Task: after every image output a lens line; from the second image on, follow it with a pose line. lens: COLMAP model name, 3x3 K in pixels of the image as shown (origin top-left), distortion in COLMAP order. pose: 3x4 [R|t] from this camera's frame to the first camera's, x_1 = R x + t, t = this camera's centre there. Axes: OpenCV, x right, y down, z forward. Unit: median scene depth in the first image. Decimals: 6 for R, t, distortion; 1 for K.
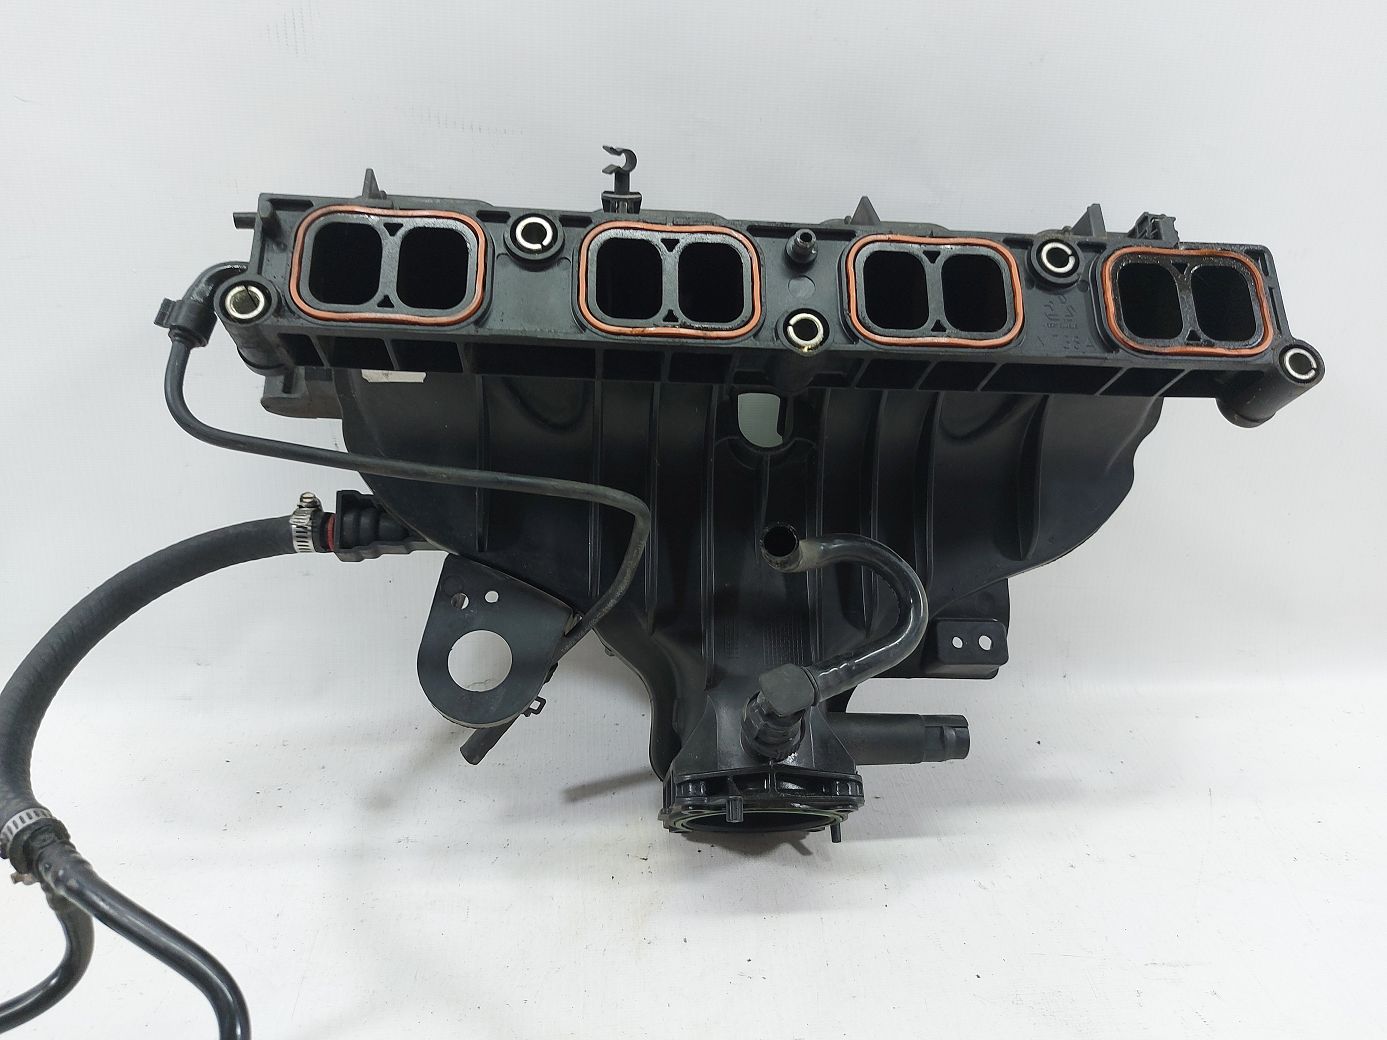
lens RADIAL K [[1167.1, 0, 692.2], [0, 1167.1, 530.4], [0, 0, 1]] dist [-0.050950, -0.033003]
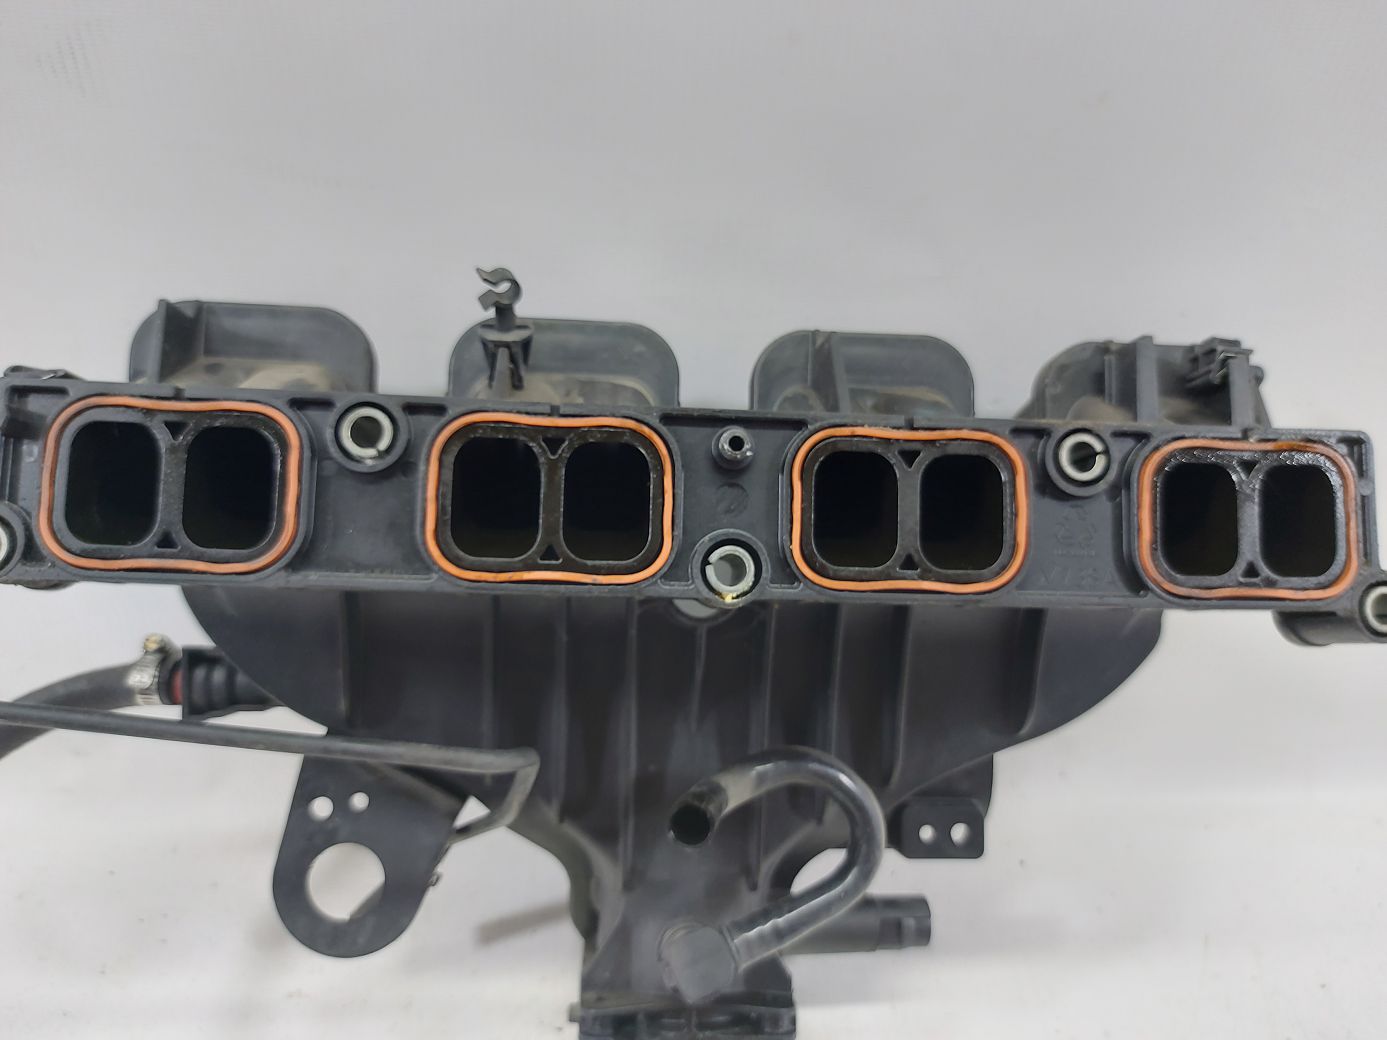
lens RADIAL K [[1167.1, 0, 704.3], [0, 1167.1, 529.0], [0, 0, 1]] dist [-0.050950, -0.033003]
pose [[0.999359, 0.031056, -0.017814, 0.083000], [-0.026549, 0.976637, 0.213251, -0.319134], [0.024021, -0.212642, 0.976835, 0.241413]]
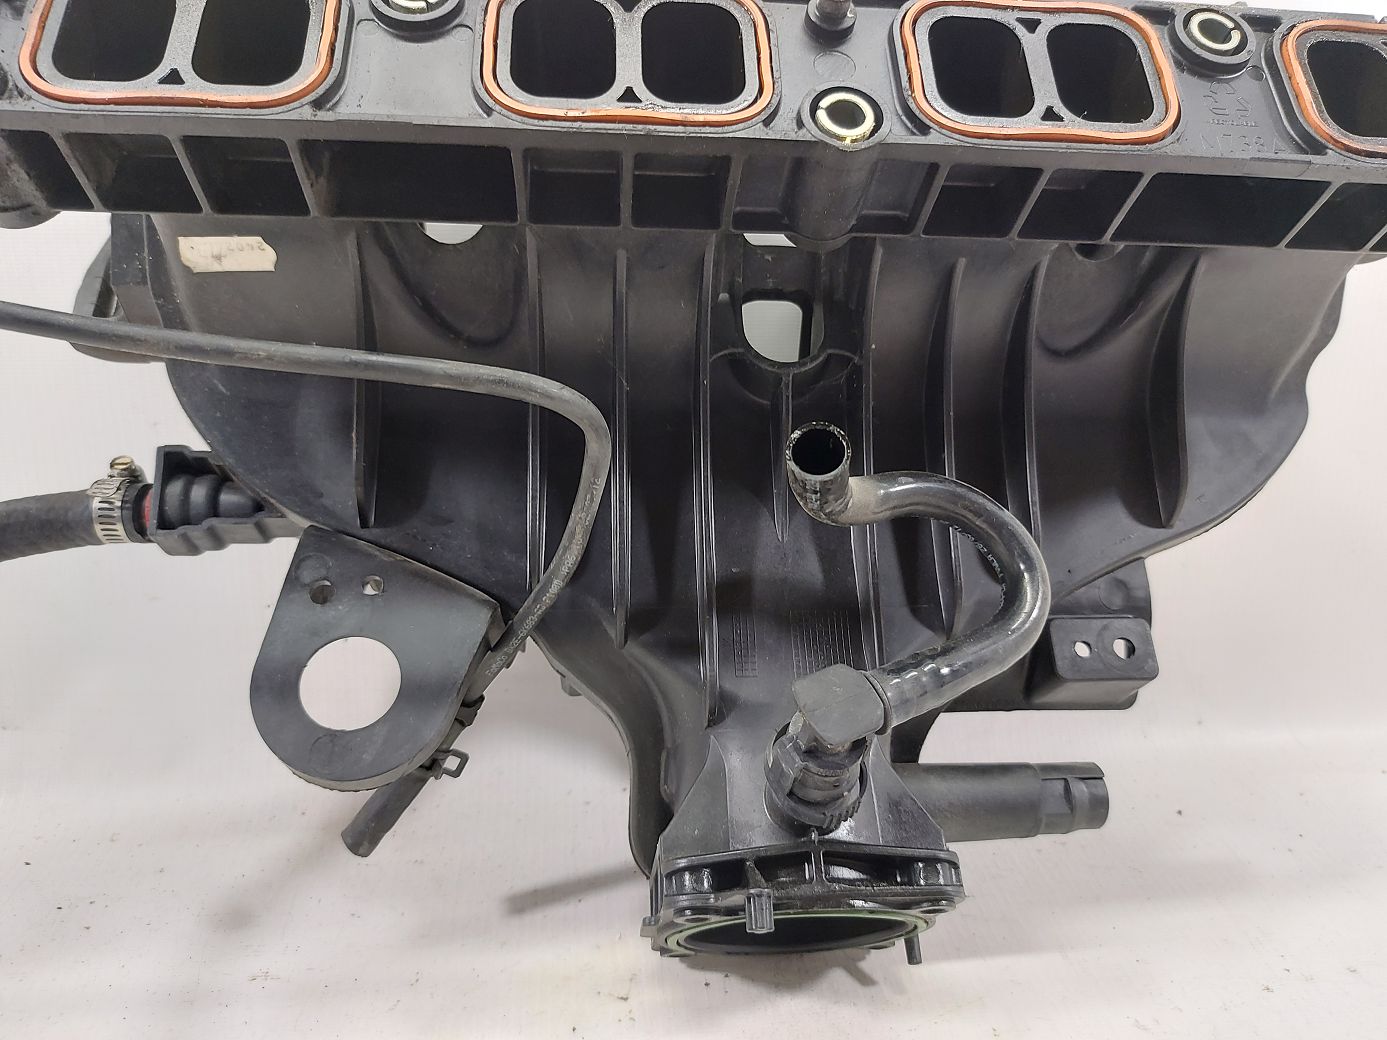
lens RADIAL K [[1167.1, 0, 691.0], [0, 1167.1, 508.3], [0, 0, 1]] dist [-0.050950, -0.033003]
pose [[0.999534, -0.030072, -0.005290, 0.009983], [0.029194, 0.991977, -0.123000, 0.100105], [0.008947, 0.122788, 0.992393, 0.358474]]
